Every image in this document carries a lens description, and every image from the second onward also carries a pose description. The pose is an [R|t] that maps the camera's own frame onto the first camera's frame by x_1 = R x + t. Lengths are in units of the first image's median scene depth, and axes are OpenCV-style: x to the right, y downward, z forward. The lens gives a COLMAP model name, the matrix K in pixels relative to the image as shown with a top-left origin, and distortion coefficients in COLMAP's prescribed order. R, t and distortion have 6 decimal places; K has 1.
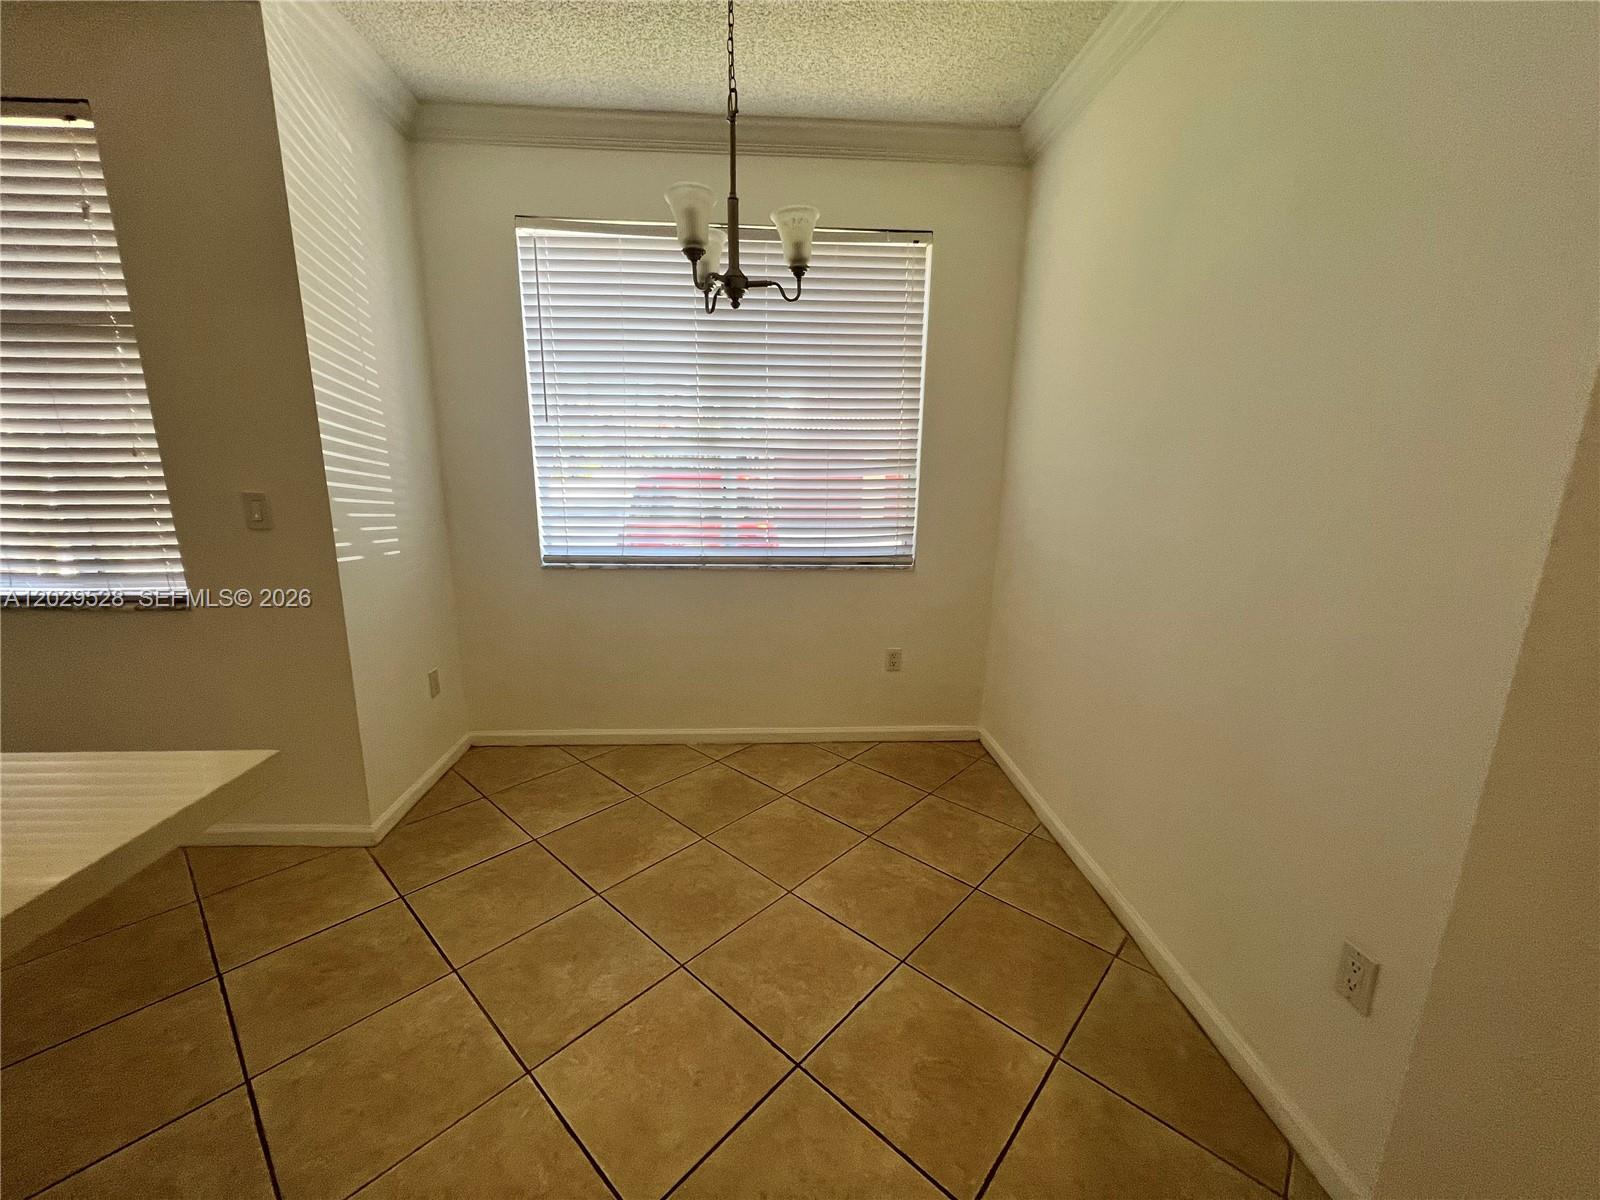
lens RADIAL K [[641.2, 0, 796.3], [0, 641.2, 600.4], [0, 0, 1]] dist [-0.000714, -0.000435]
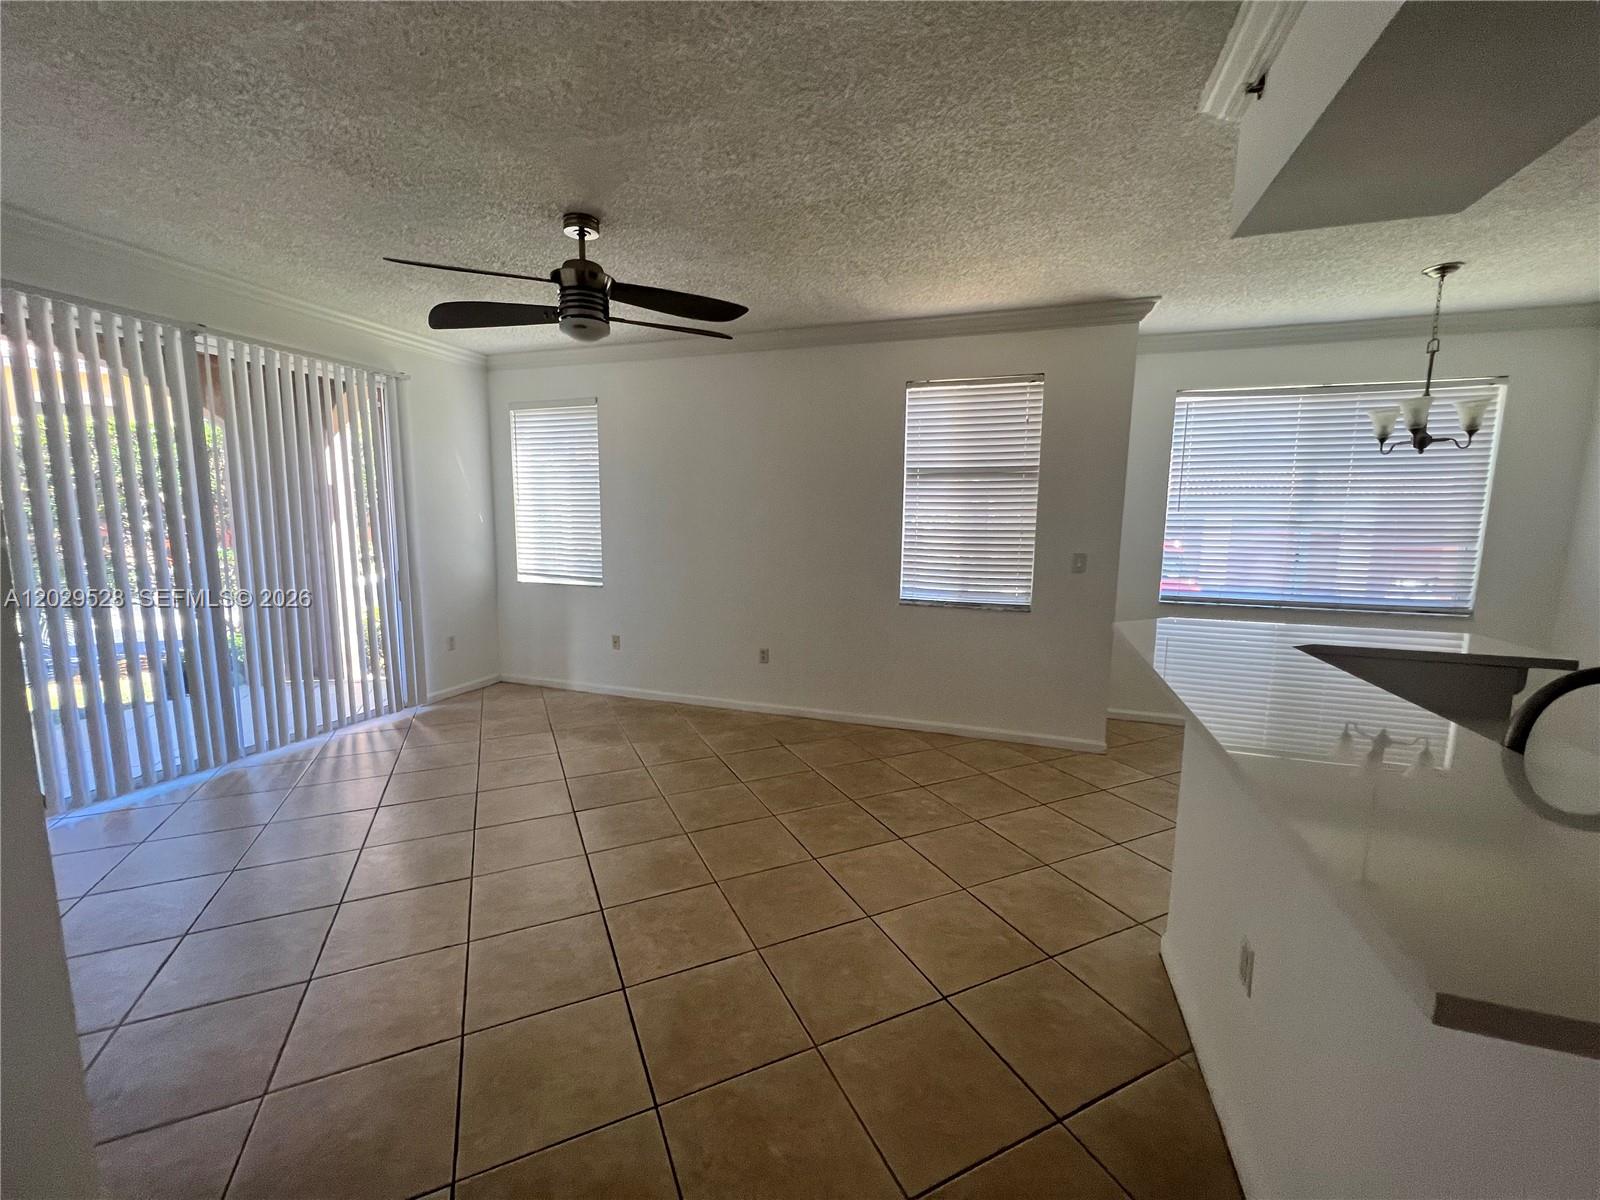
lens RADIAL K [[641.1, 0, 796.7], [0, 641.1, 602.1], [0, 0, 1]] dist [-0.004174, 0.002659]
pose [[0.926585, 0.046515, -0.373198, -0.696209], [-0.081575, 0.993555, -0.078701, 0.154085], [0.367132, 0.103367, 0.924408, -0.830593]]
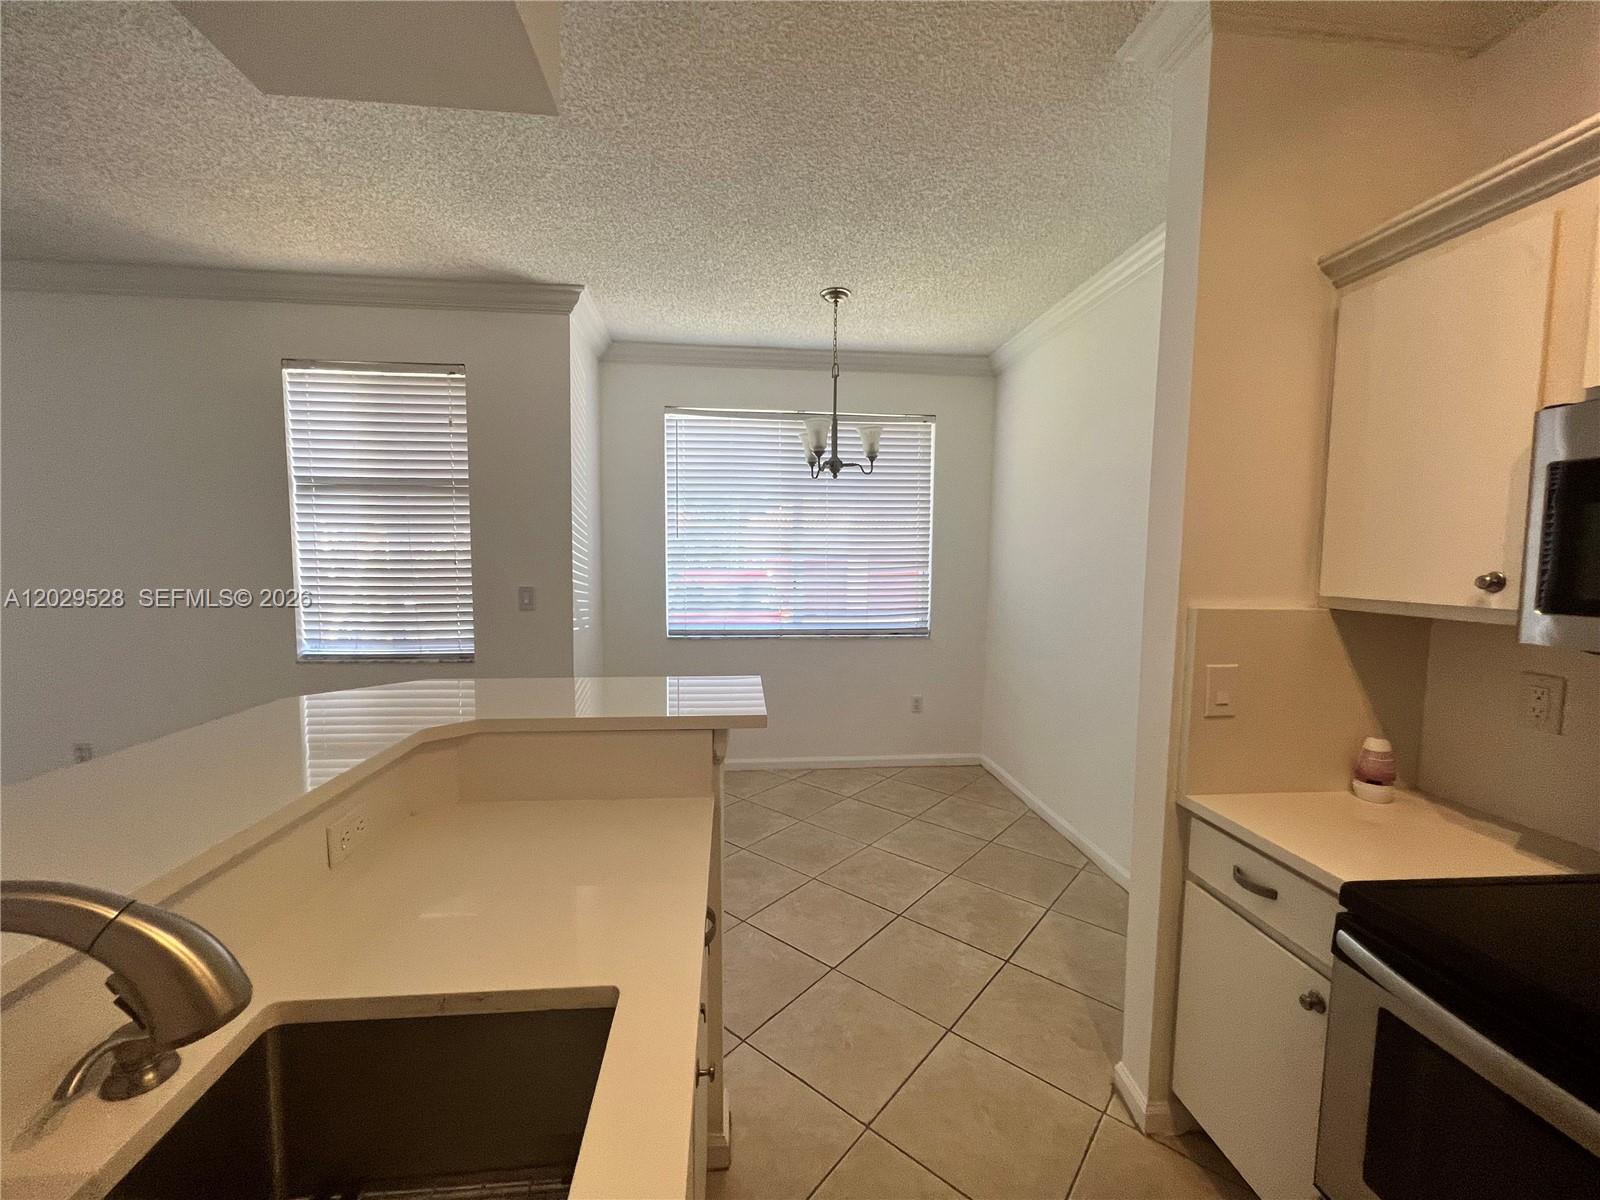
lens RADIAL K [[641.2, 0, 796.3], [0, 641.2, 600.4], [0, 0, 1]] dist [-0.000714, -0.000435]
pose [[0.999183, -0.007044, 0.039797, -0.187153], [0.012641, 0.989757, -0.142204, 0.075933], [-0.038388, 0.142591, 0.989037, -0.447474]]
